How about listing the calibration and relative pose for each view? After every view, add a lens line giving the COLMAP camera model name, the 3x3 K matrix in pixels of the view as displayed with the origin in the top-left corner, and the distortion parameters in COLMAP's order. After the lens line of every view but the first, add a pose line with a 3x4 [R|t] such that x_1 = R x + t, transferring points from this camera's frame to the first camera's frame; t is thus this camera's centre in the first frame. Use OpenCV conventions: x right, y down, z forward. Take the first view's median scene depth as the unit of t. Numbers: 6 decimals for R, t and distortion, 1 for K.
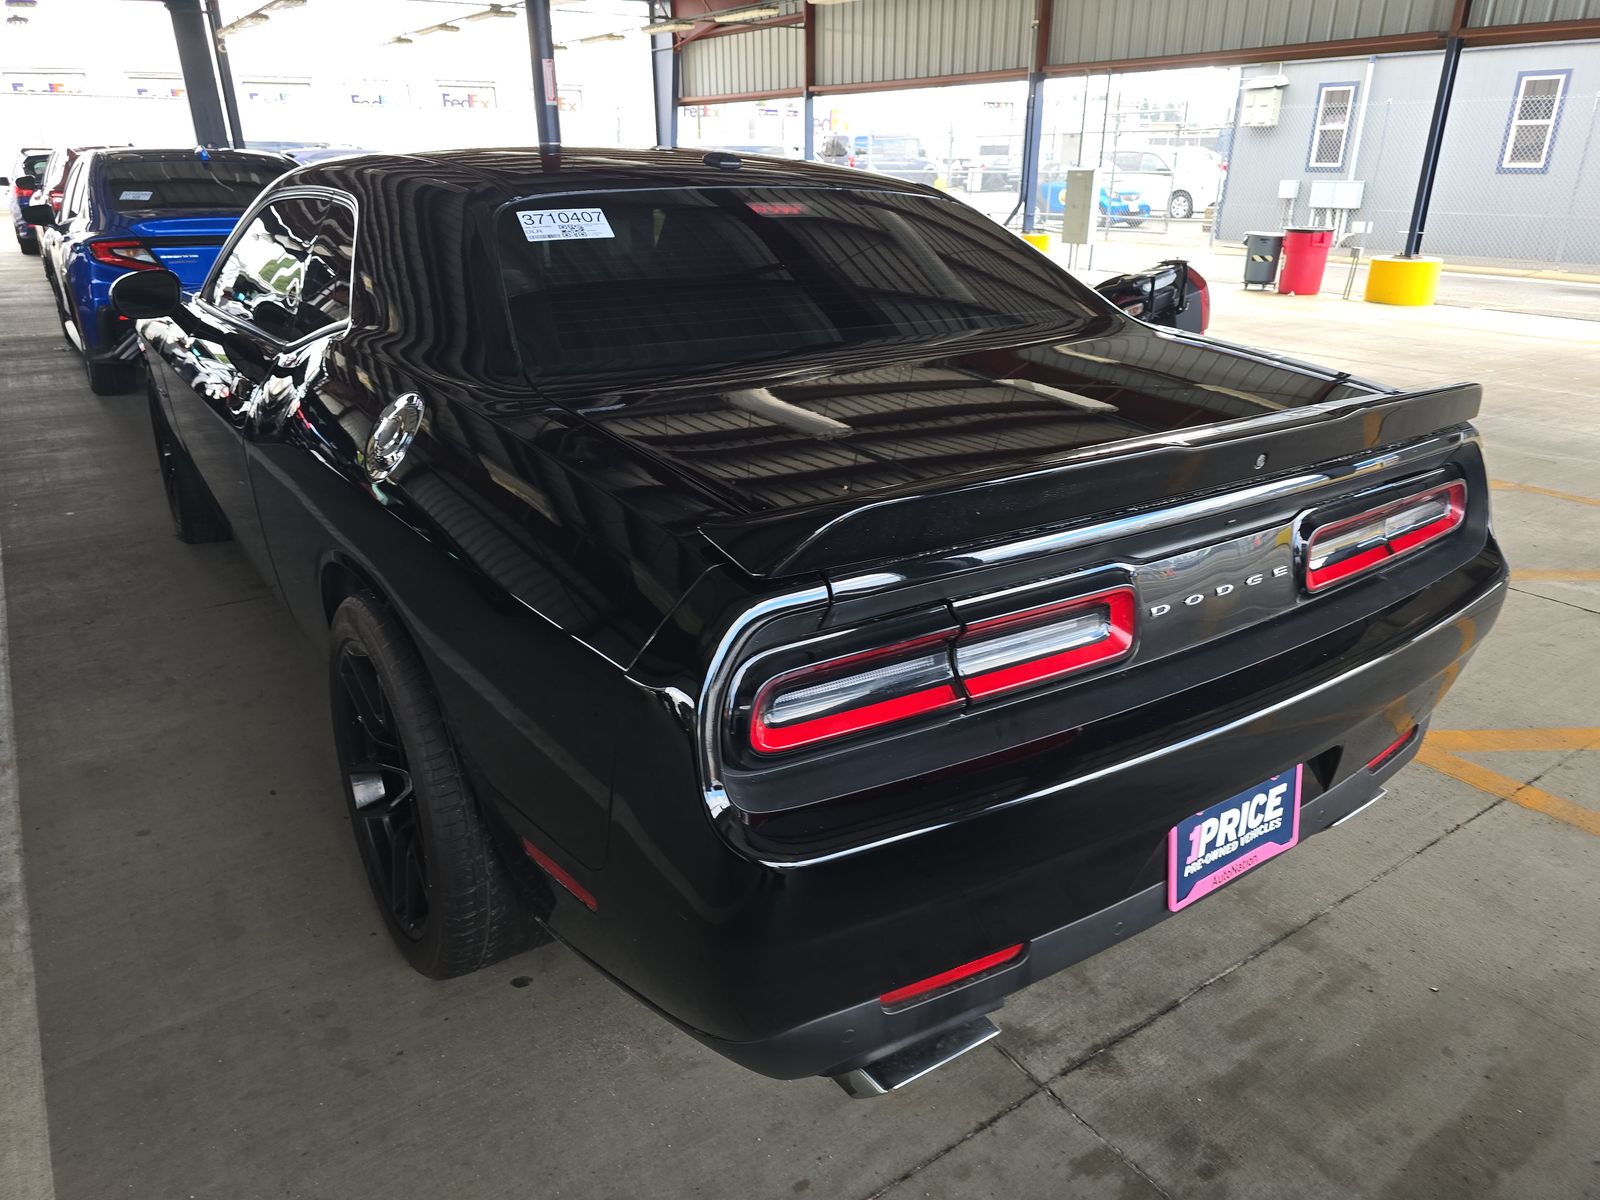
lens RADIAL K [[1092.3, 0, 800.7], [0, 1092.3, 606.1], [0, 0, 1]] dist [0.025668, -0.023644]
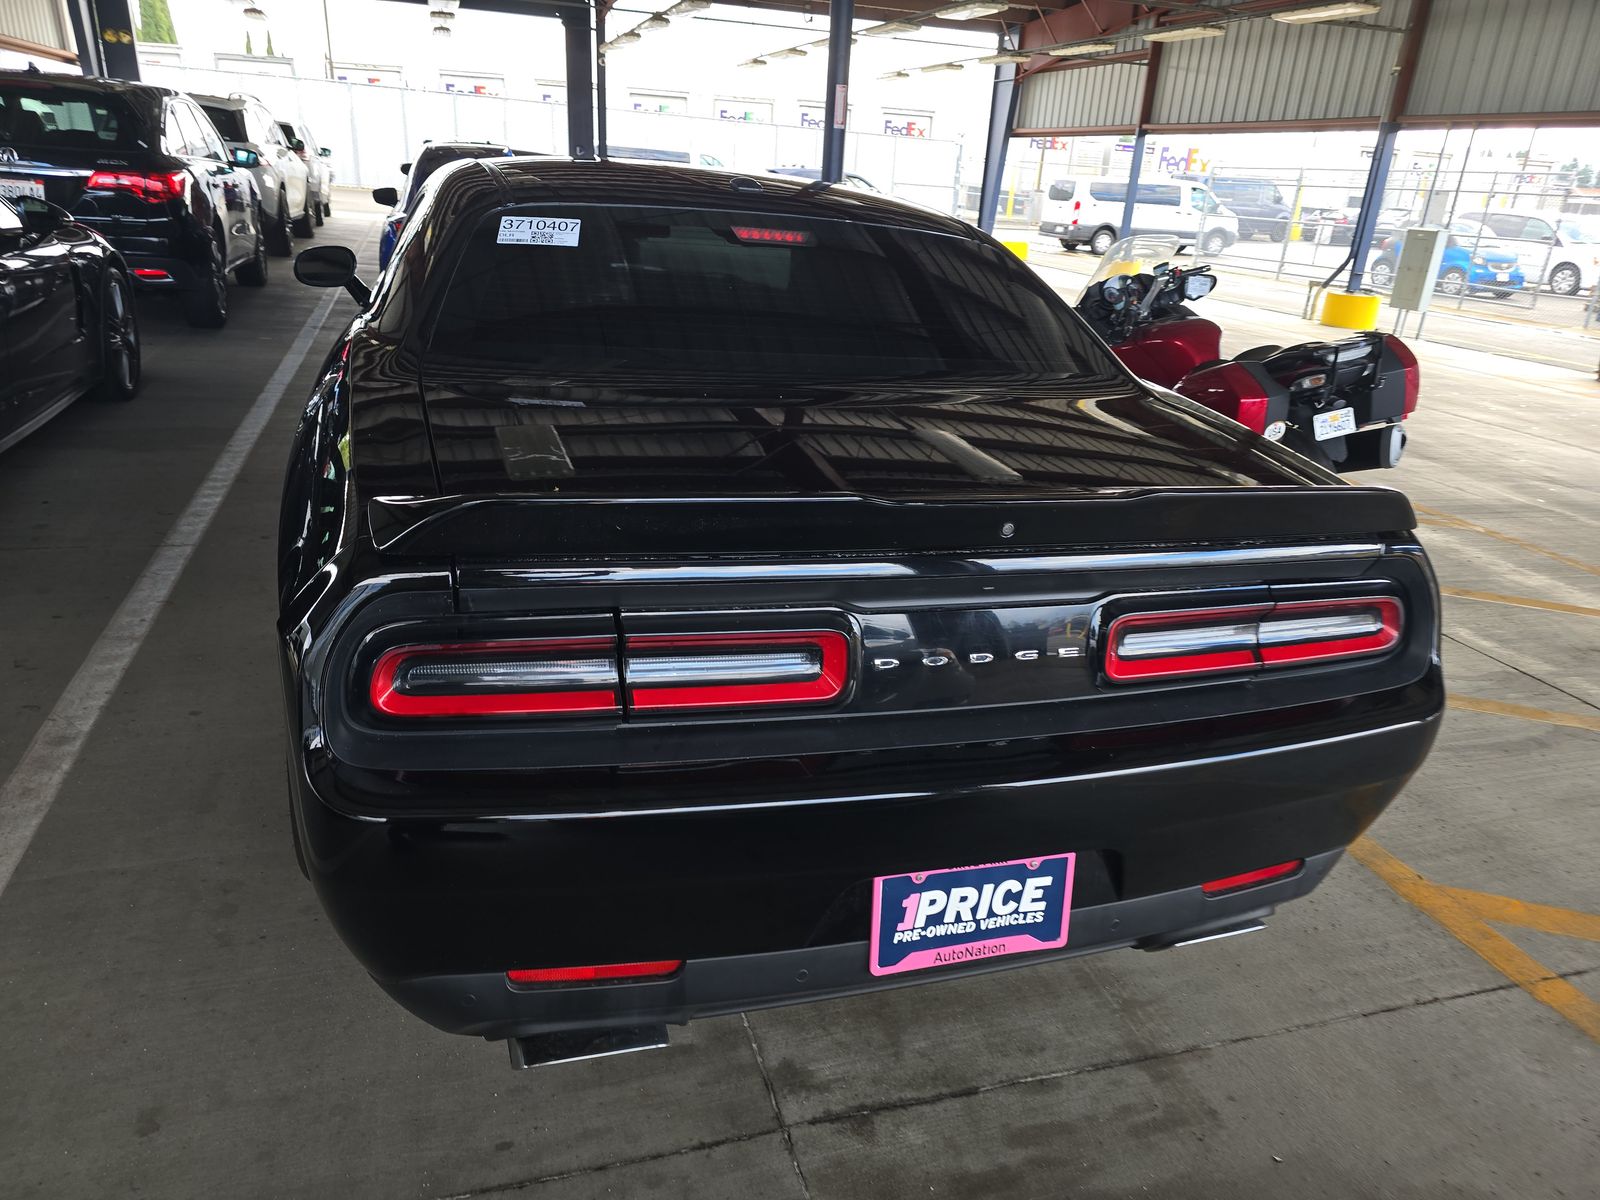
lens RADIAL K [[1091.7, 0, 800.0], [0, 1091.7, 600.0], [0, 0, 1]] dist [0.028473, -0.024355]
pose [[0.952059, 0.166675, -0.256520, 0.078667], [-0.173214, 0.984880, -0.002944, -0.005703], [0.252151, 0.047235, 0.966534, 0.005236]]
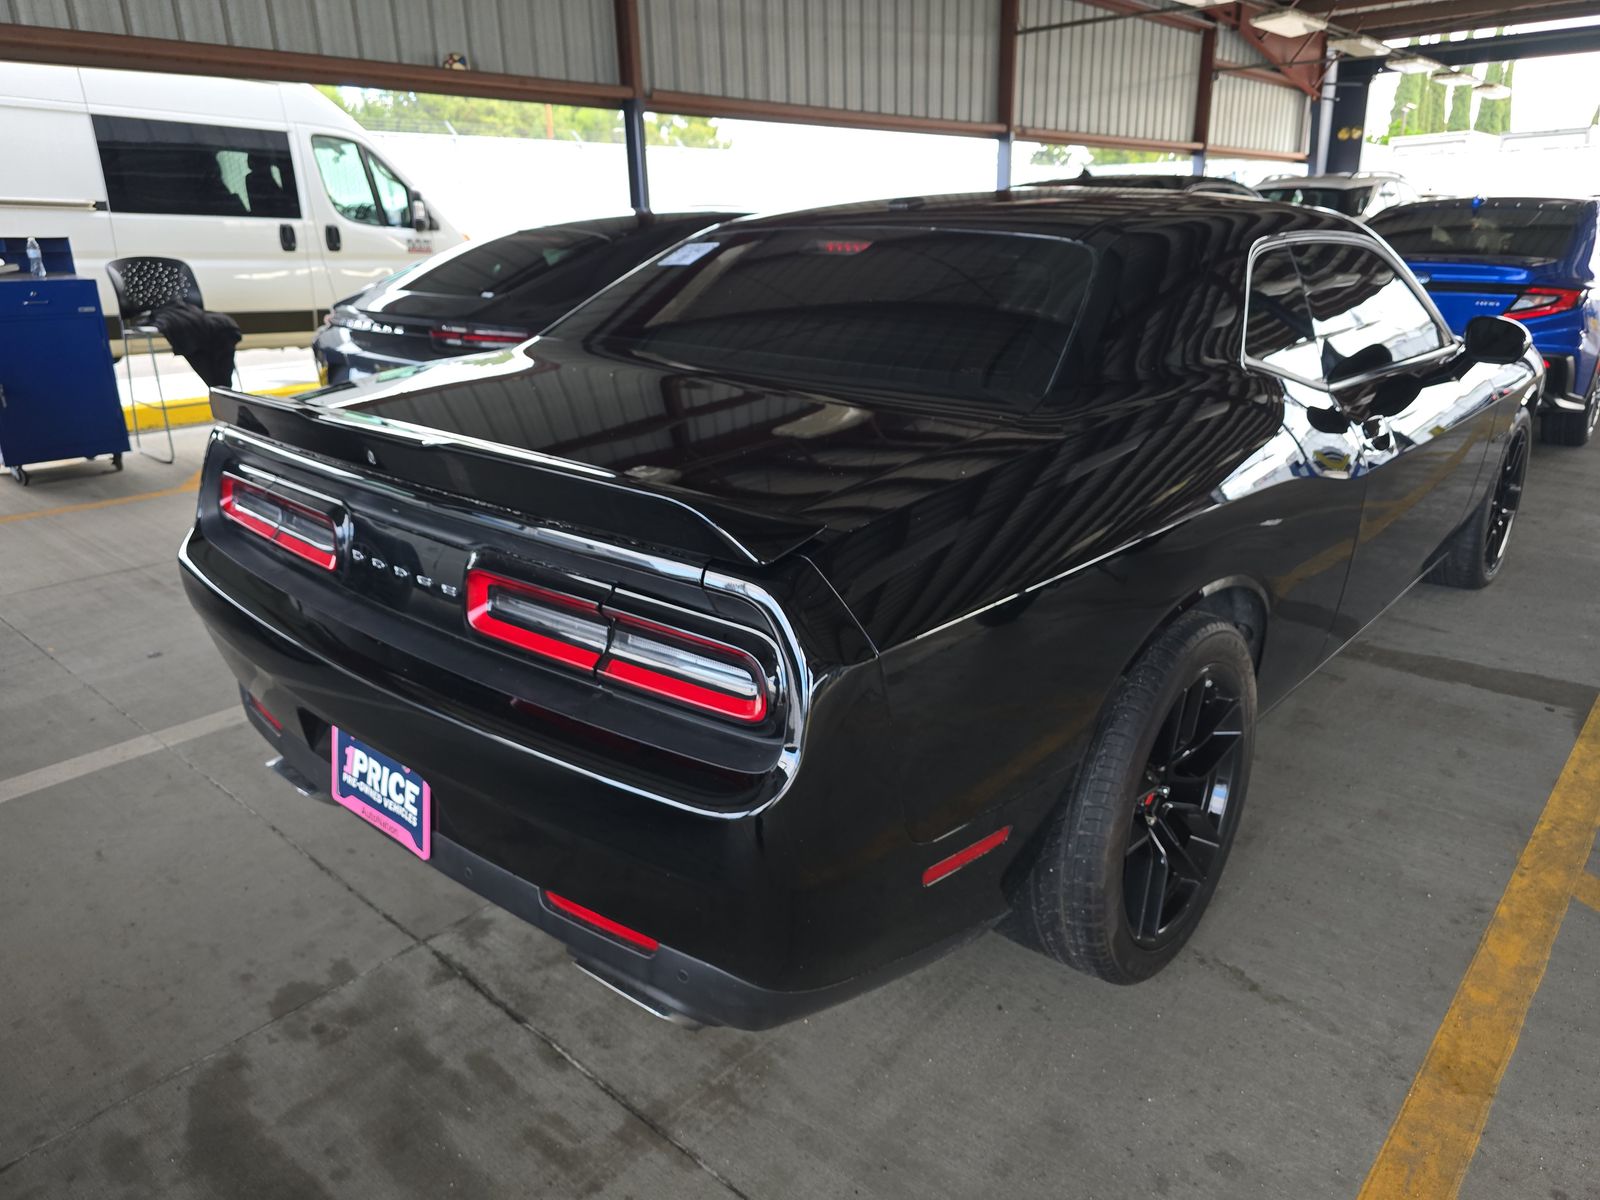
lens RADIAL K [[1091.7, 0, 800.0], [0, 1091.7, 600.0], [0, 0, 1]] dist [0.028473, -0.024355]
pose [[0.230915, 0.315462, -0.920414, 0.256539], [-0.359973, 0.906555, 0.220402, -0.064675], [0.903935, 0.280430, 0.322895, 0.169104]]
